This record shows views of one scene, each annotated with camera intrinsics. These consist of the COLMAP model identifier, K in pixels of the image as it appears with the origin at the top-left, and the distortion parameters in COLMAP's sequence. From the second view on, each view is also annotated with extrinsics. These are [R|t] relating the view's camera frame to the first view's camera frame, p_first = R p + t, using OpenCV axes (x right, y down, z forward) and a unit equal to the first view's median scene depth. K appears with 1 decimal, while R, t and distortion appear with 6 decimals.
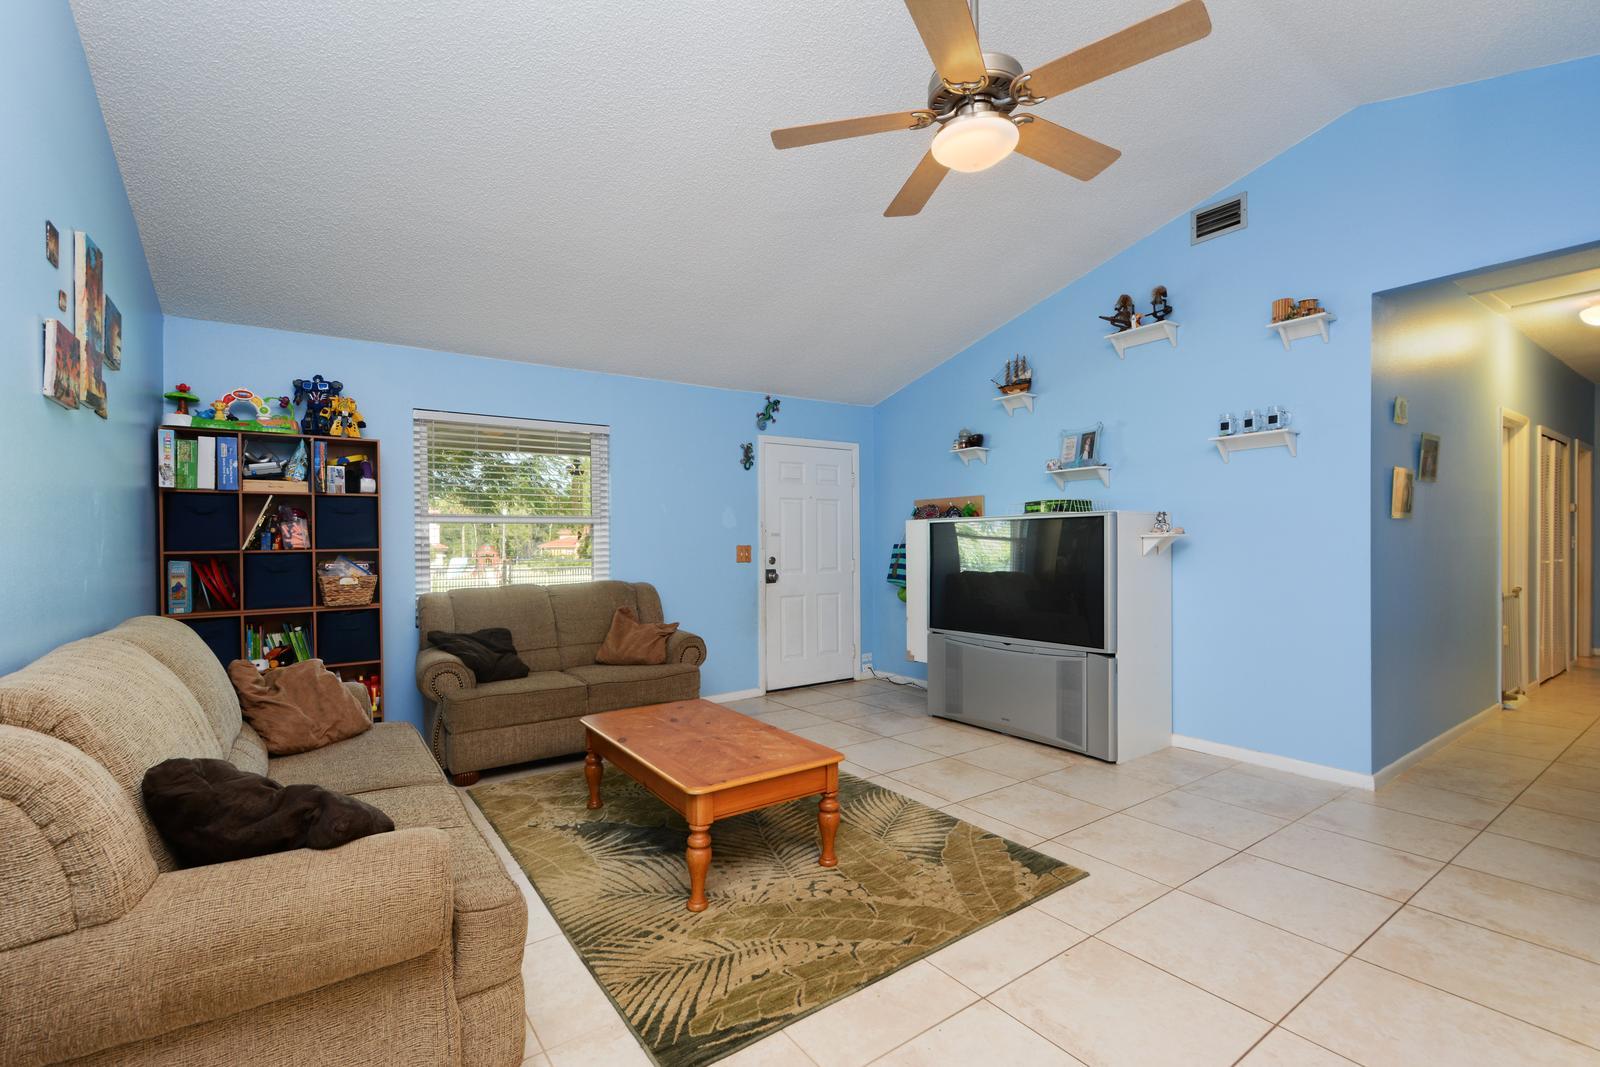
lens RADIAL K [[704.0, 0, 802.9], [0, 704.0, 538.1], [0, 0, 1]] dist [0.019961, -0.006051]
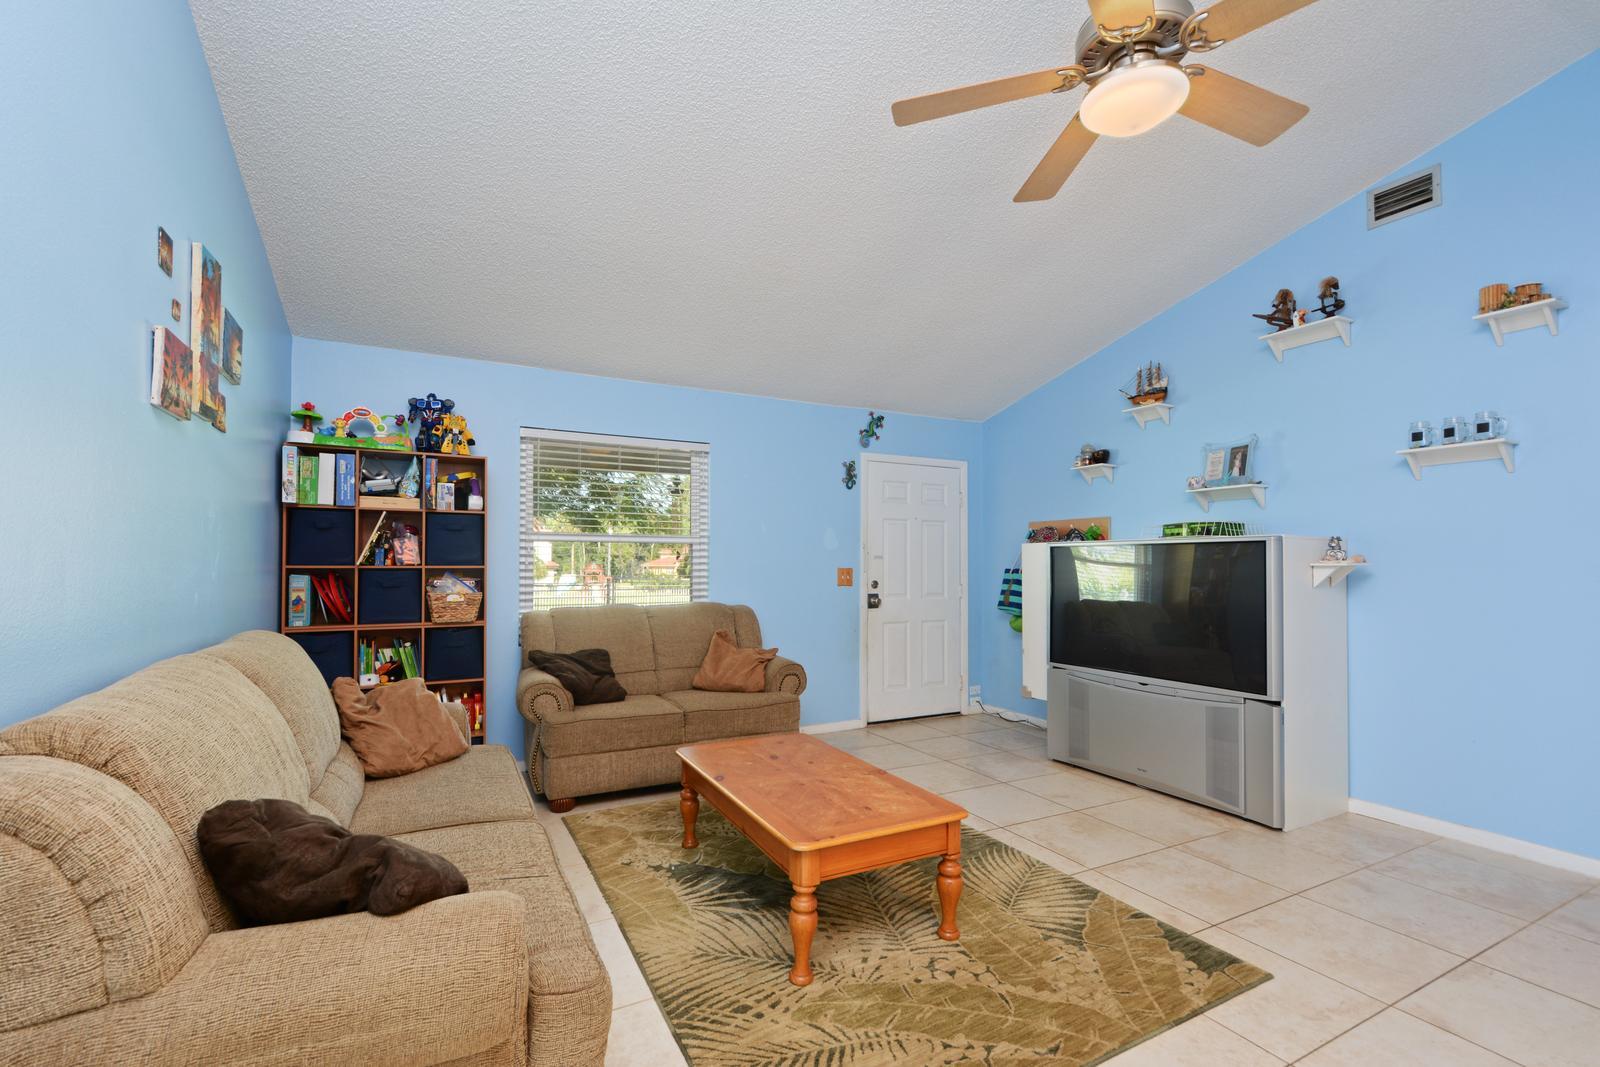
lens RADIAL K [[695.3, 0, 797.1], [0, 695.3, 558.1], [0, 0, 1]] dist [0.002588, 0.000153]
pose [[0.990180, 0.013903, -0.139102, -0.032587], [-0.014321, 0.999895, -0.002011, -0.000480], [0.139060, 0.003984, 0.990276, 0.111481]]
